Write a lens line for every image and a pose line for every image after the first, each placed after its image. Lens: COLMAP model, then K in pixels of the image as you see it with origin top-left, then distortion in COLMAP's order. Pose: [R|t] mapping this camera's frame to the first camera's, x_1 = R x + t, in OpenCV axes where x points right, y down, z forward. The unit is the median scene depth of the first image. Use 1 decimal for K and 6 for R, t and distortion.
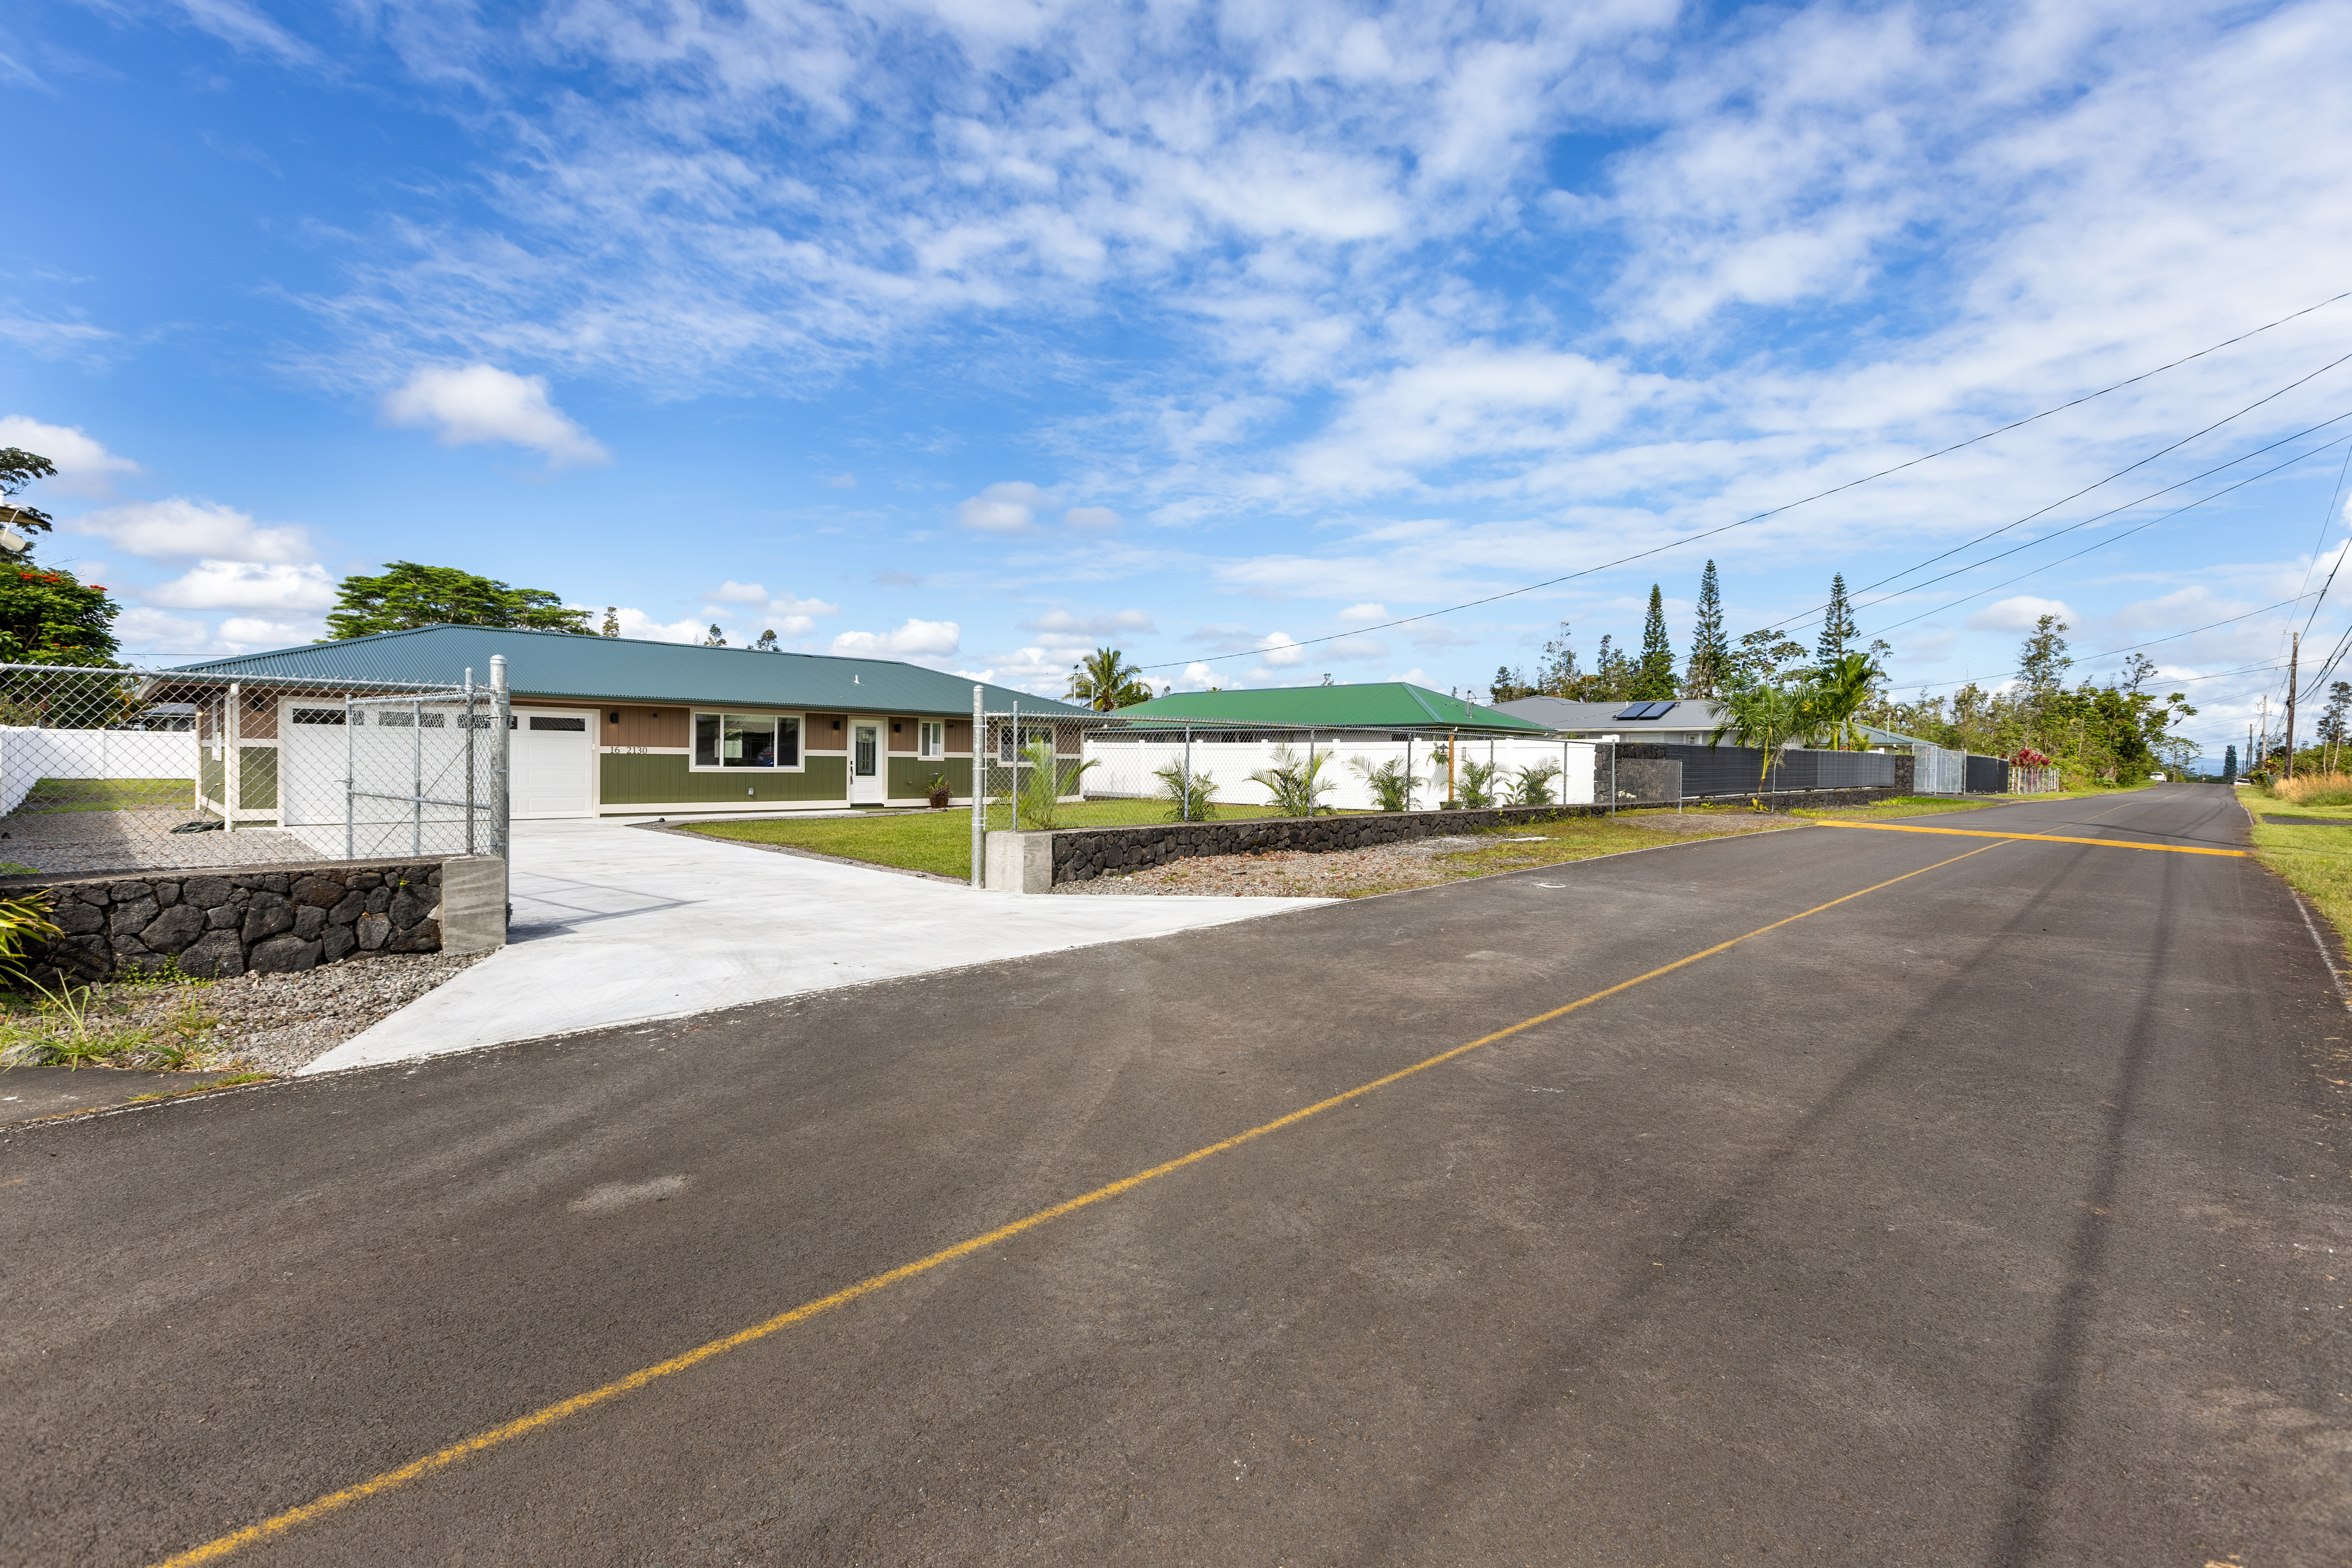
lens RADIAL K [[1057.7, 0, 1172.9], [0, 1057.7, 780.5], [0, 0, 1]] dist [0.001043, 0.000357]
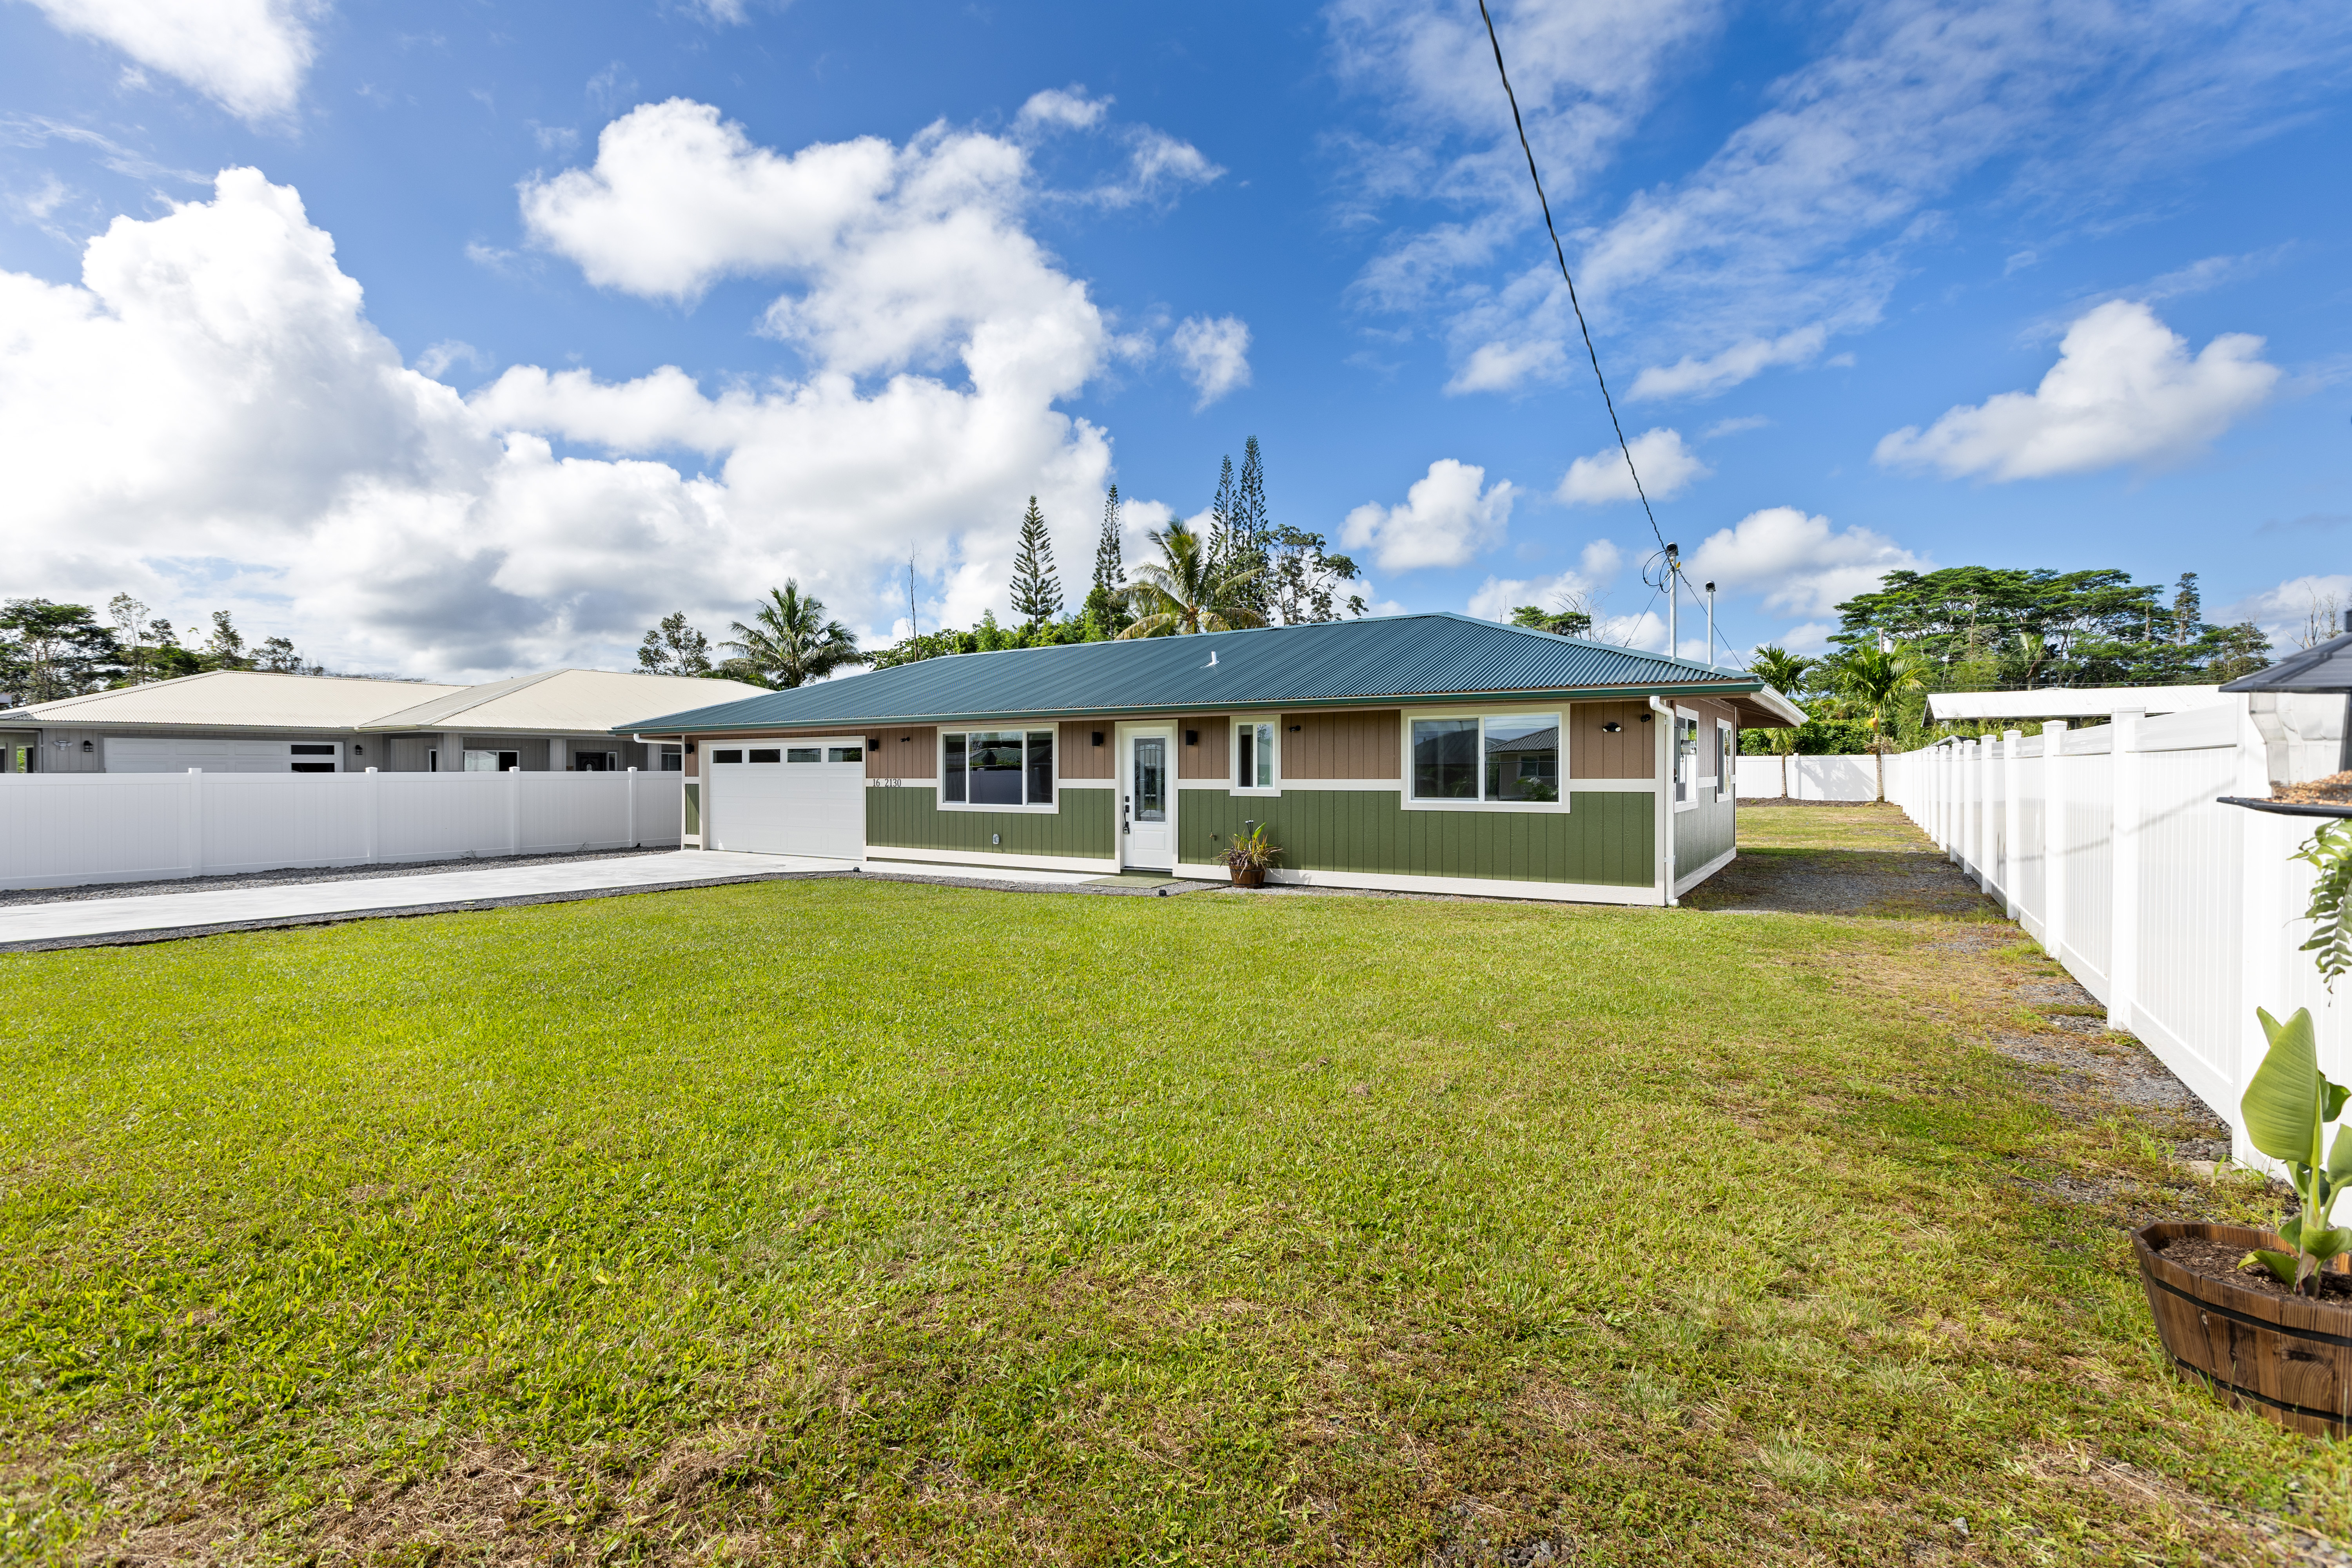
lens RADIAL K [[1057.7, 0, 1172.9], [0, 1057.7, 780.5], [0, 0, 1]] dist [0.001043, 0.000357]
pose [[0.201735, -0.006074, -0.979421, 0.312138], [-0.012159, 0.999888, -0.008705, -0.023557], [0.979365, 0.013665, 0.201638, 0.957809]]
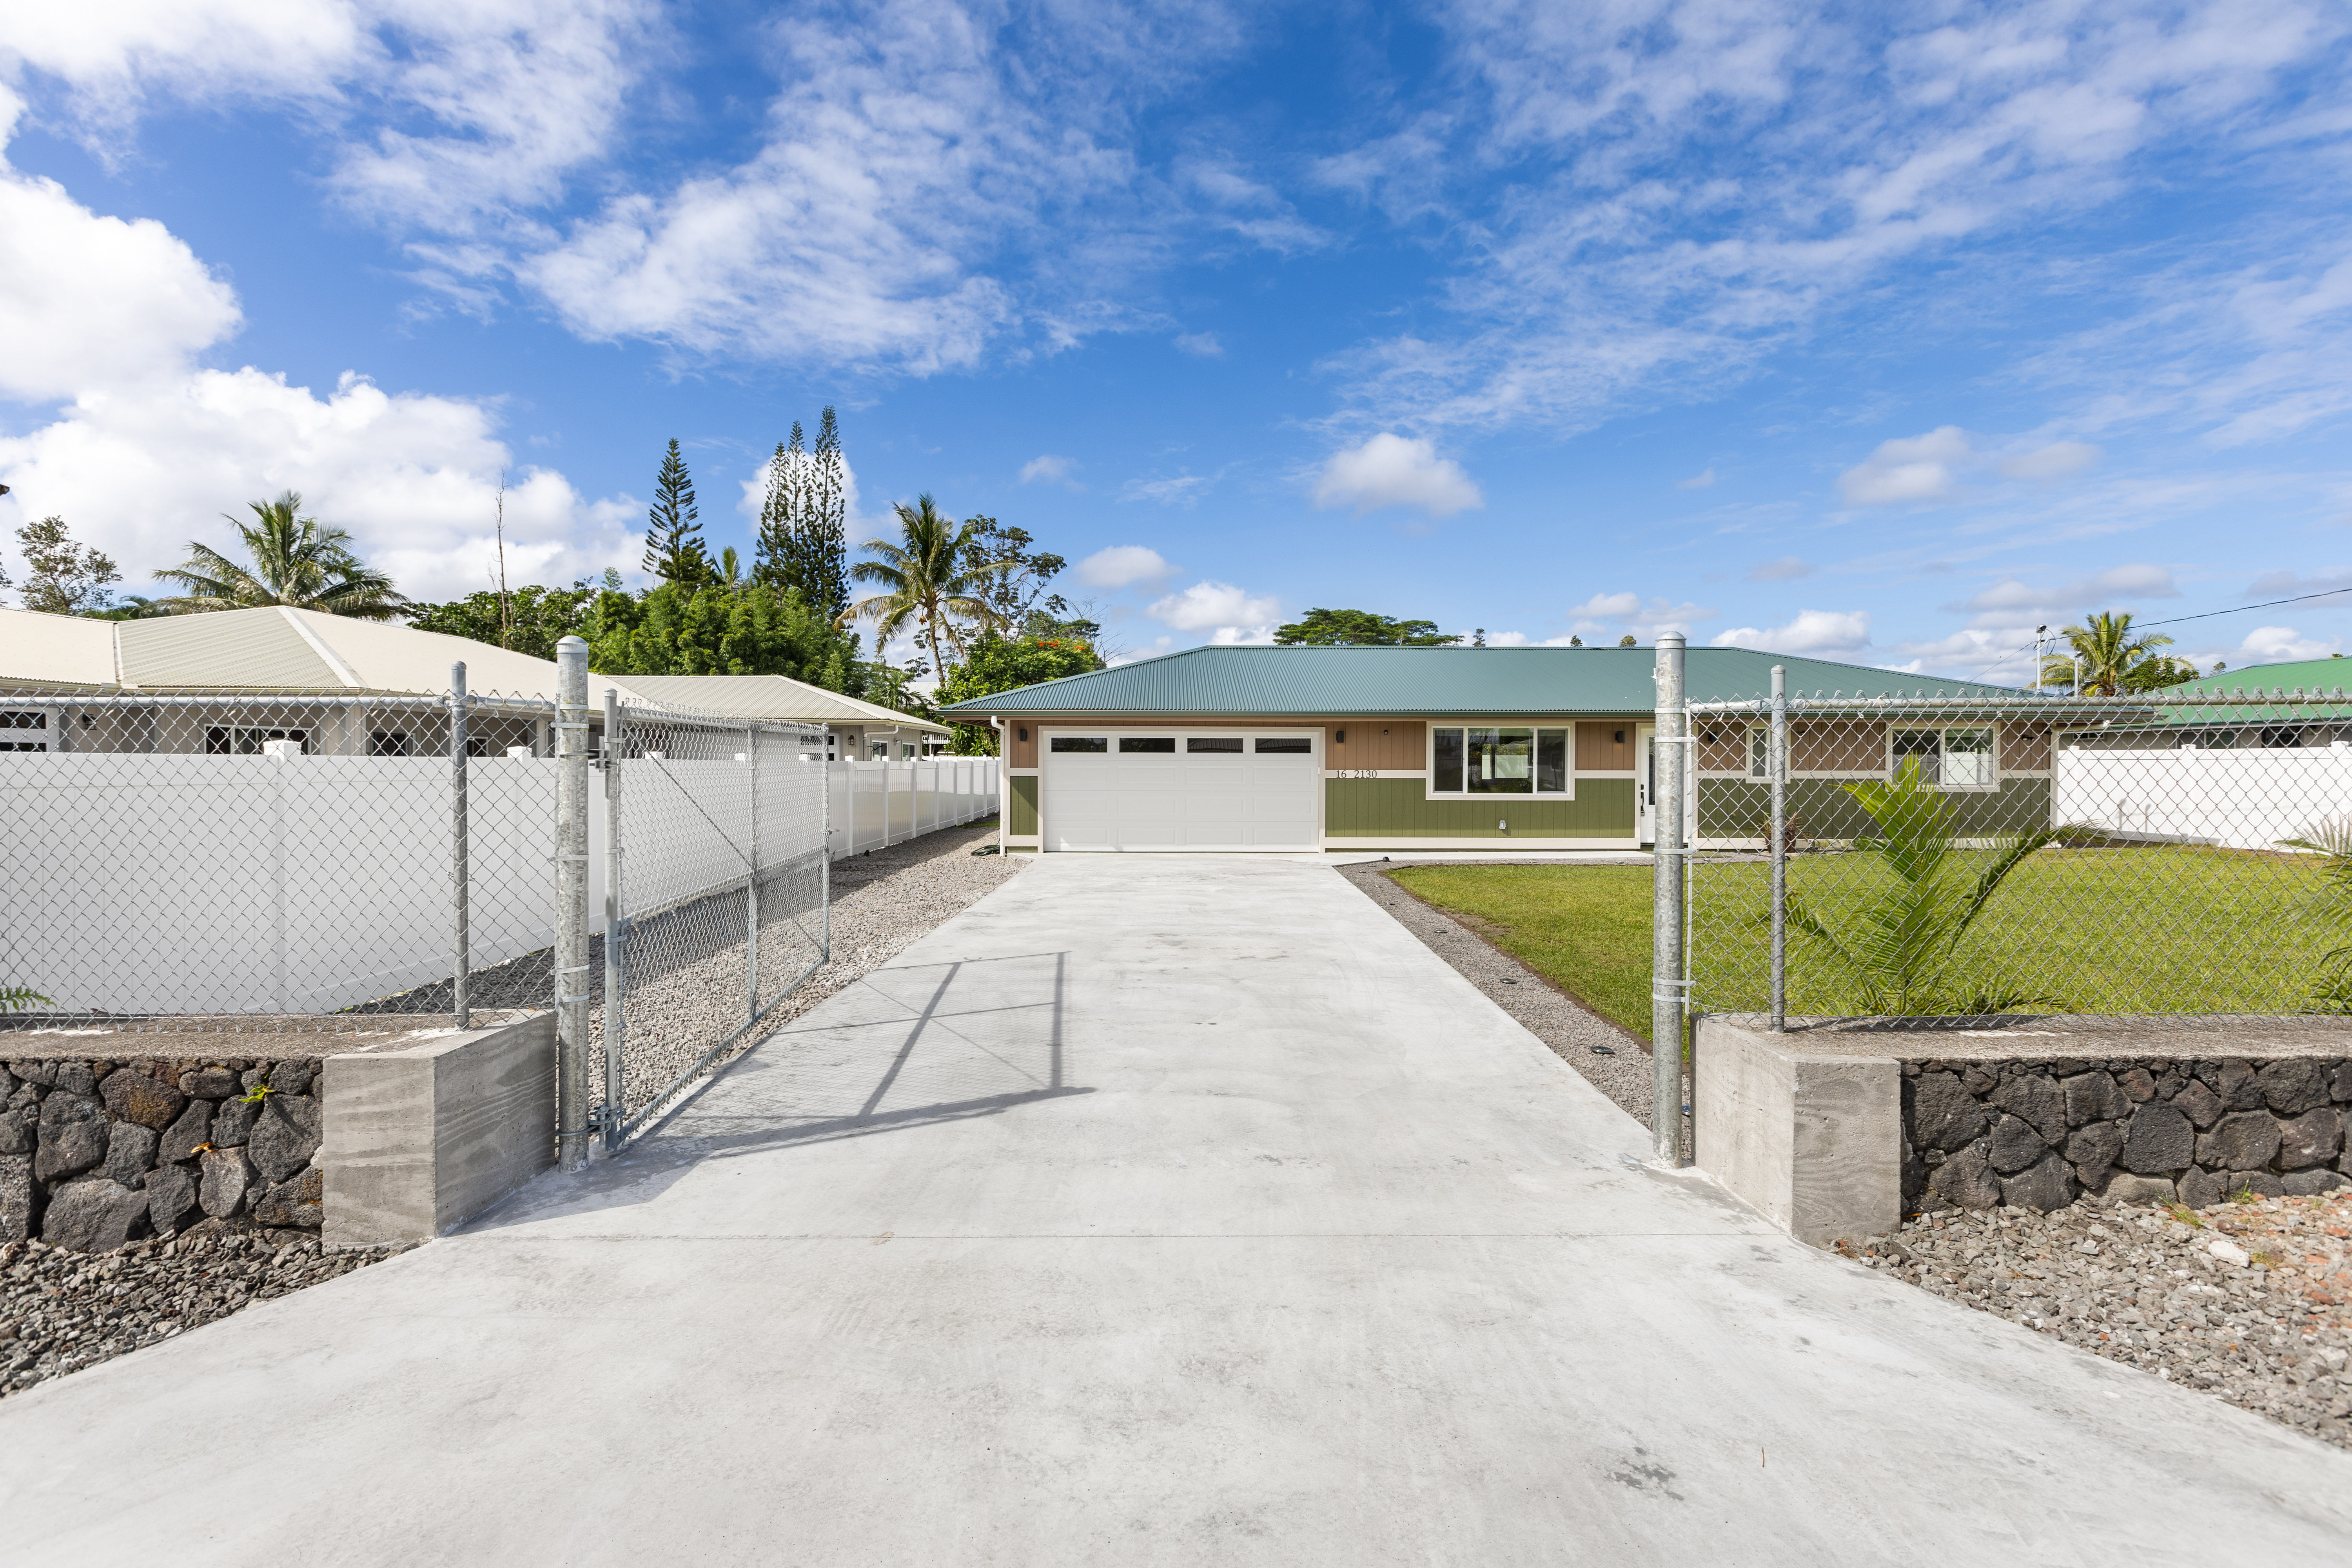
lens RADIAL K [[1057.7, 0, 1172.9], [0, 1057.7, 780.5], [0, 0, 1]] dist [0.001043, 0.000357]
pose [[0.708106, -0.001988, -0.706103, -0.019123], [-0.005637, 0.999948, -0.008468, -0.014142], [0.706084, 0.009976, 0.708058, 0.270630]]
